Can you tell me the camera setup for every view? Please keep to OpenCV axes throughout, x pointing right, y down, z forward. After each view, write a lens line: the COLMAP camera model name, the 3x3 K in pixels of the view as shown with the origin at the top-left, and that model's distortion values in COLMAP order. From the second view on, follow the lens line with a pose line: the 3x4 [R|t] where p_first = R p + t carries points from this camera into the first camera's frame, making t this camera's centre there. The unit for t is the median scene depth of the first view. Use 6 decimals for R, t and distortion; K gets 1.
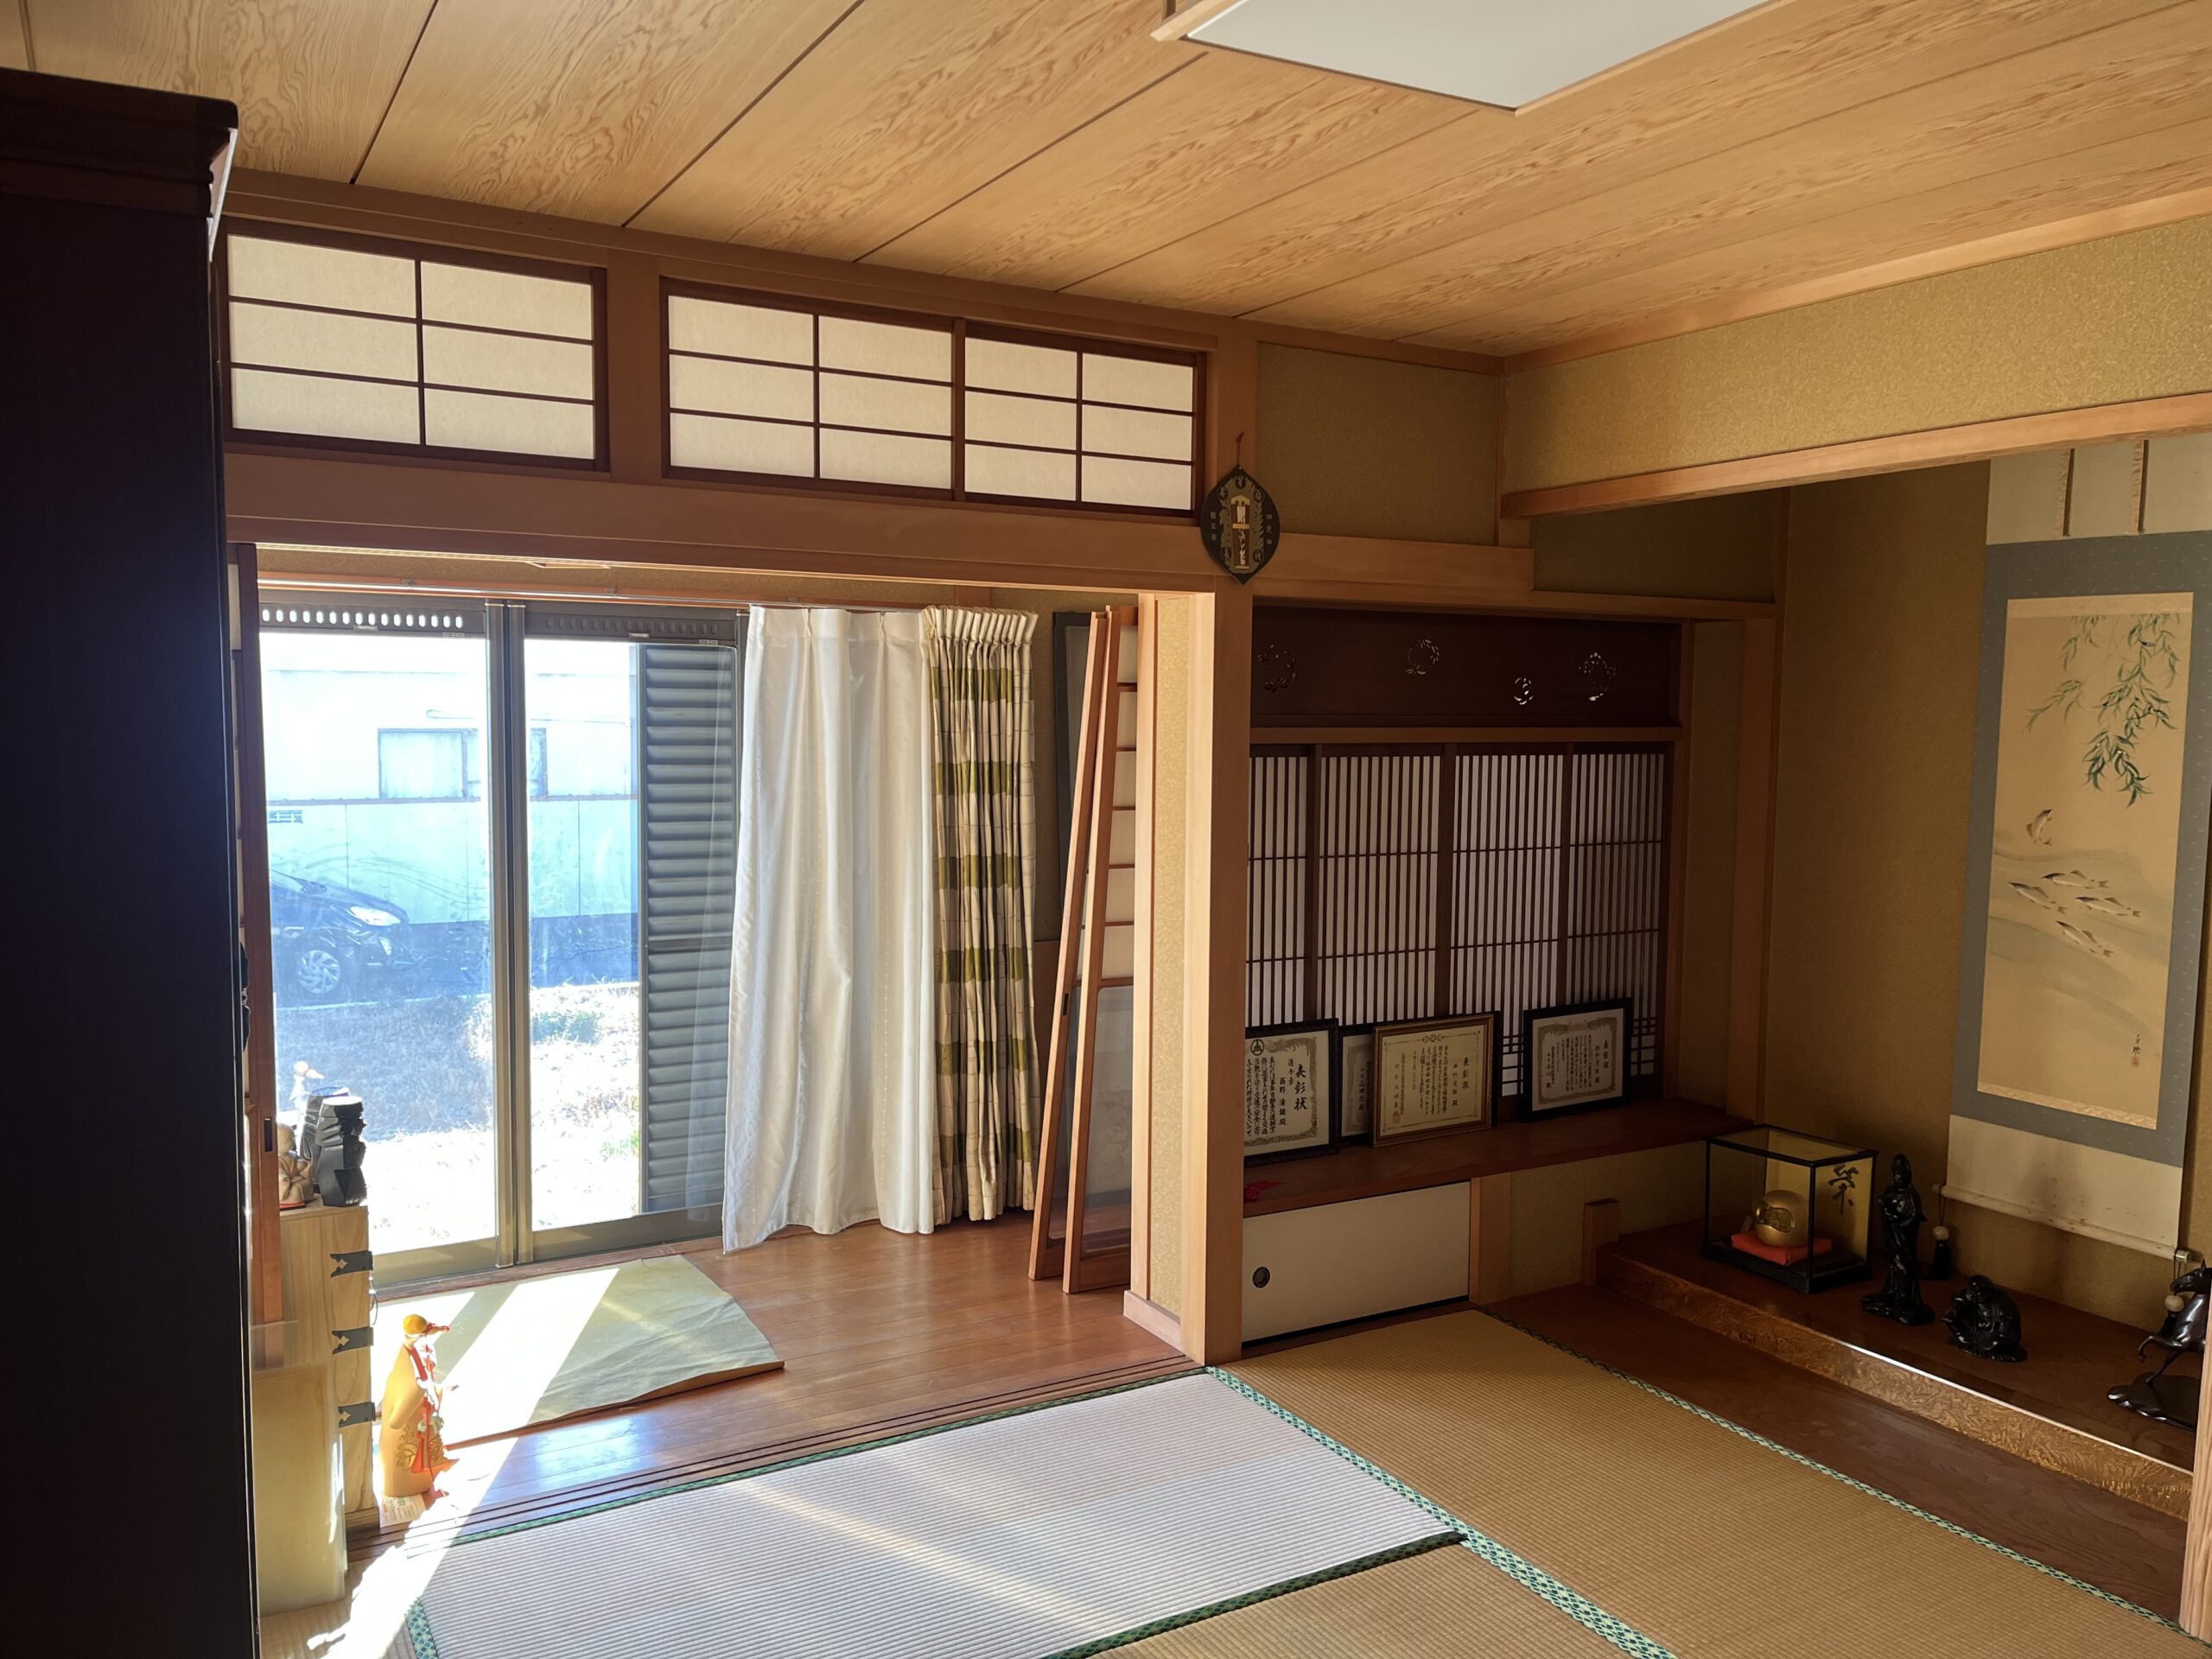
lens RADIAL K [[1682.7, 0, 1108.0], [0, 1682.7, 834.6], [0, 0, 1]] dist [0.009096, 0.000635]
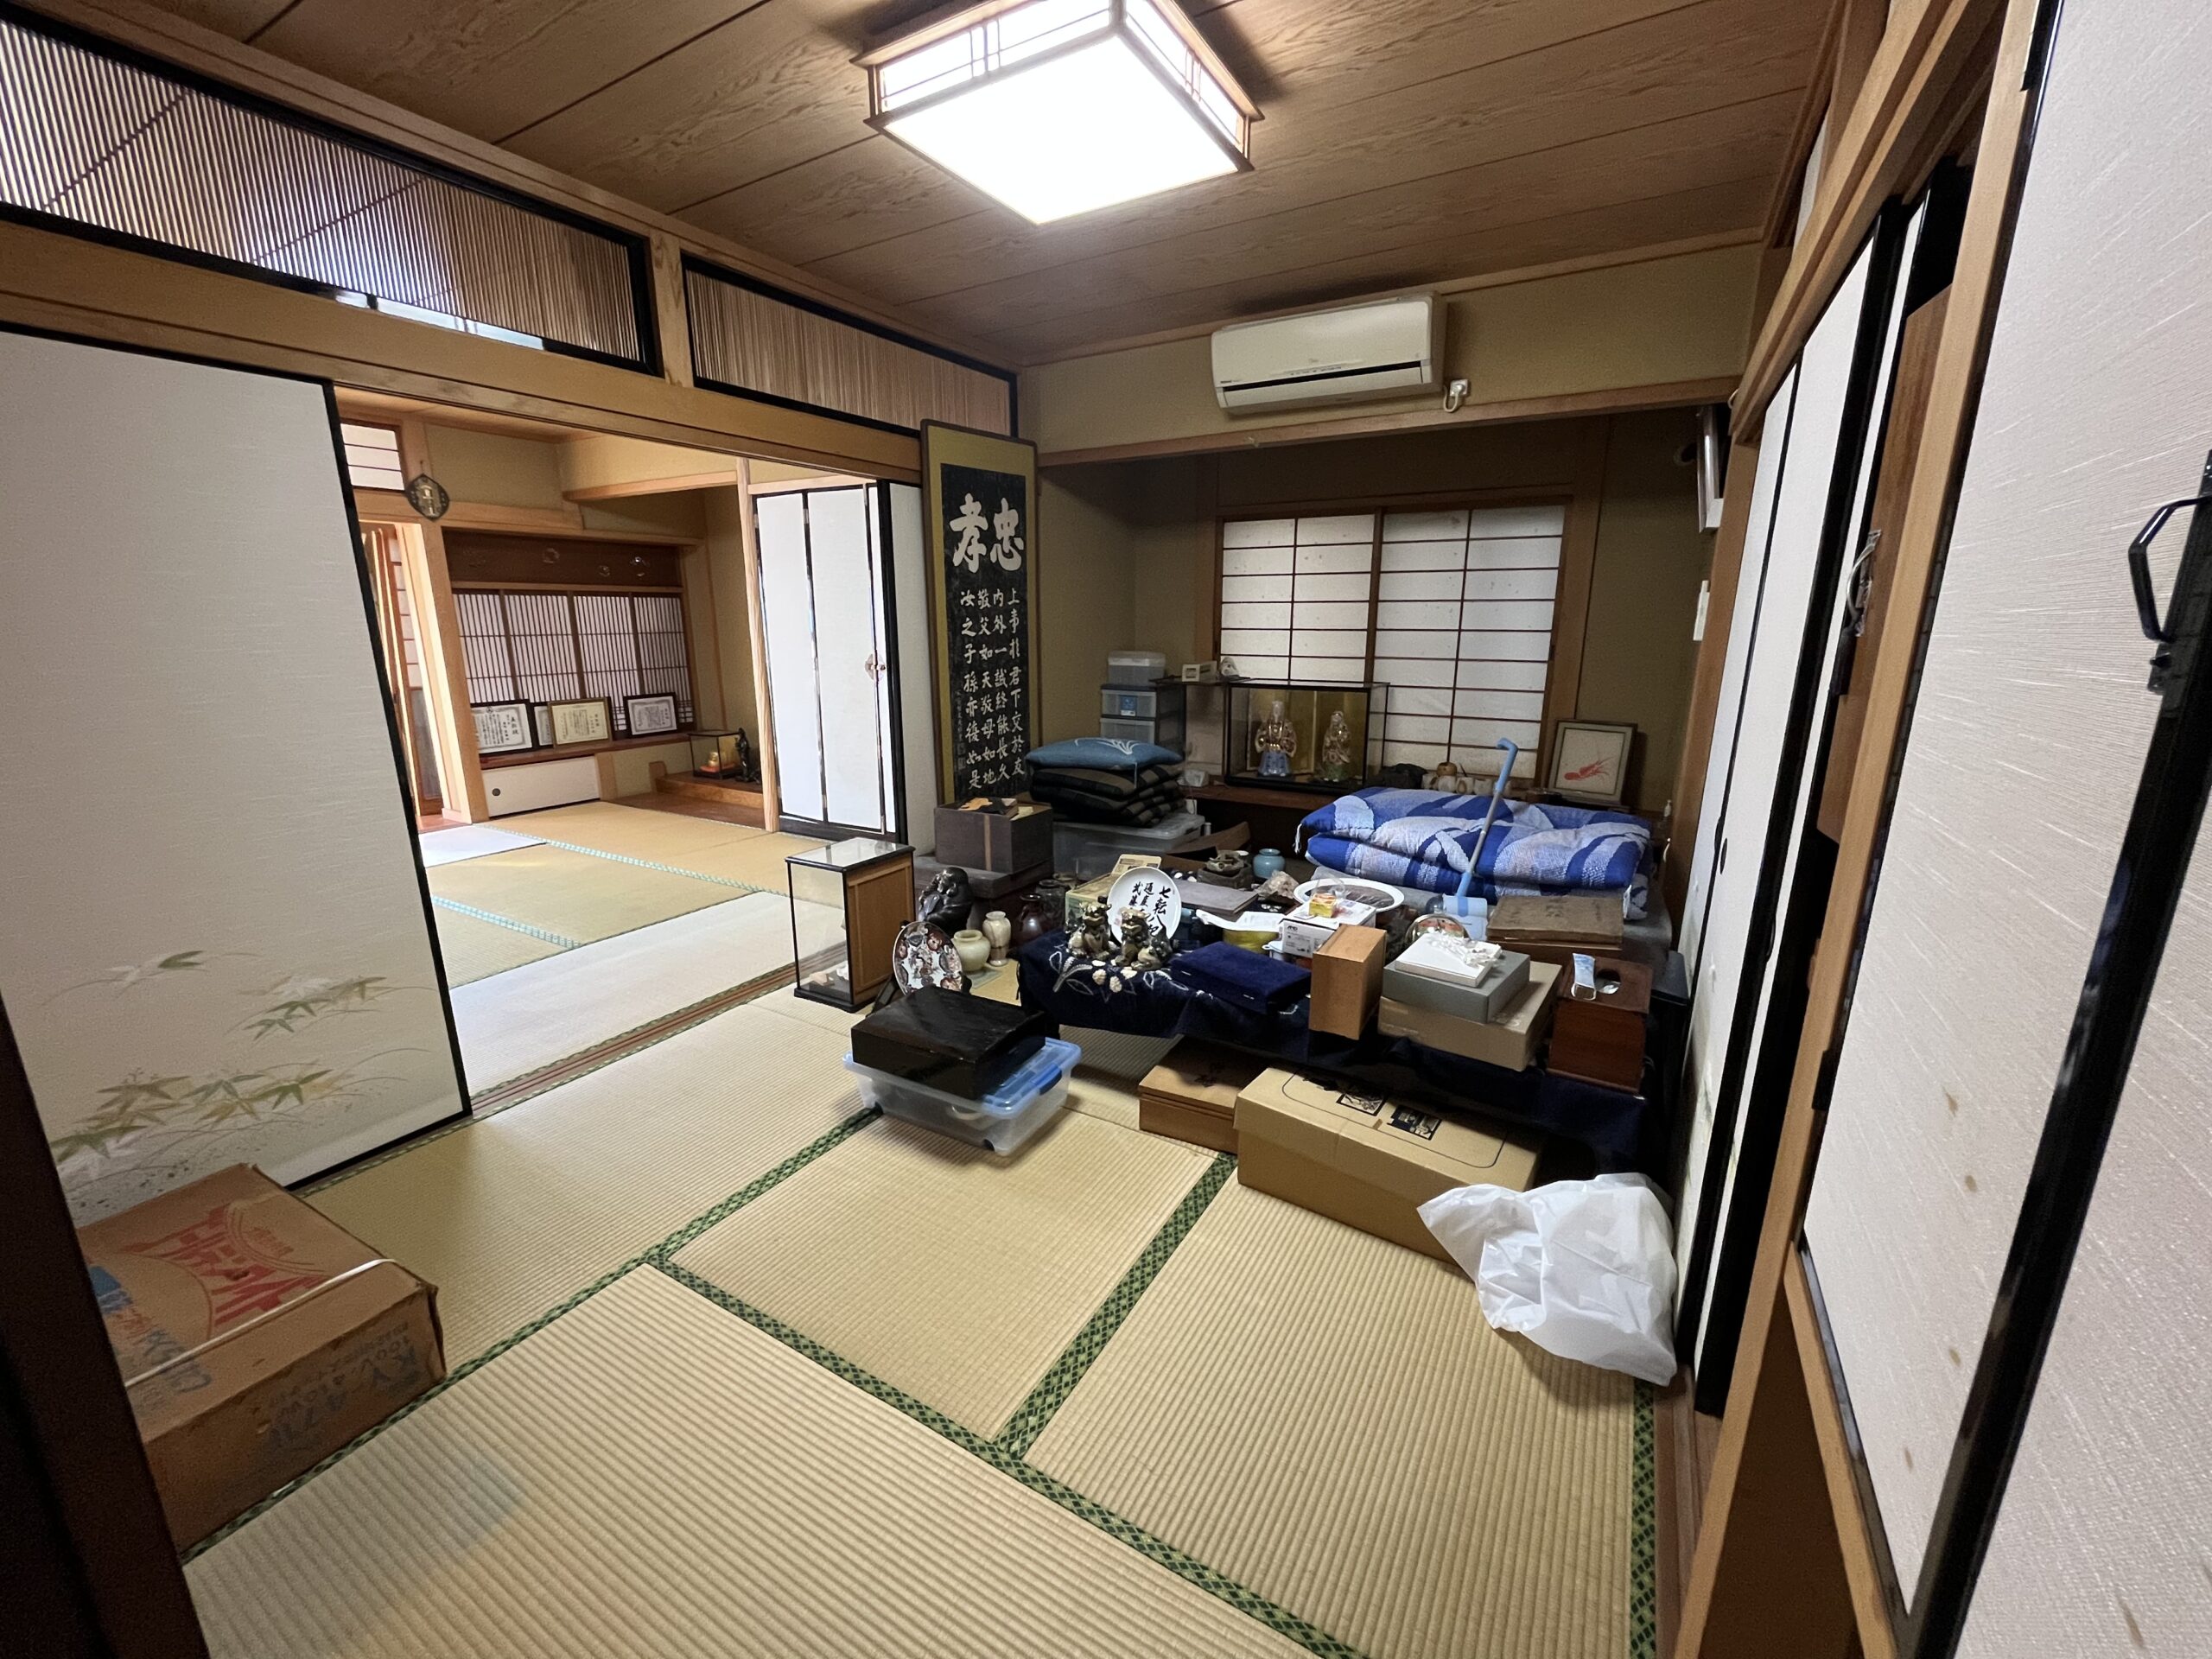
lens RADIAL K [[889.4, 0, 1103.8], [0, 889.4, 820.4], [0, 0, 1]] dist [-0.002815, -0.000177]
pose [[0.870723, -0.117448, 0.477544, 0.229667], [0.043957, 0.985763, 0.162292, 0.109258], [-0.489806, -0.120320, 0.863489, -0.628650]]
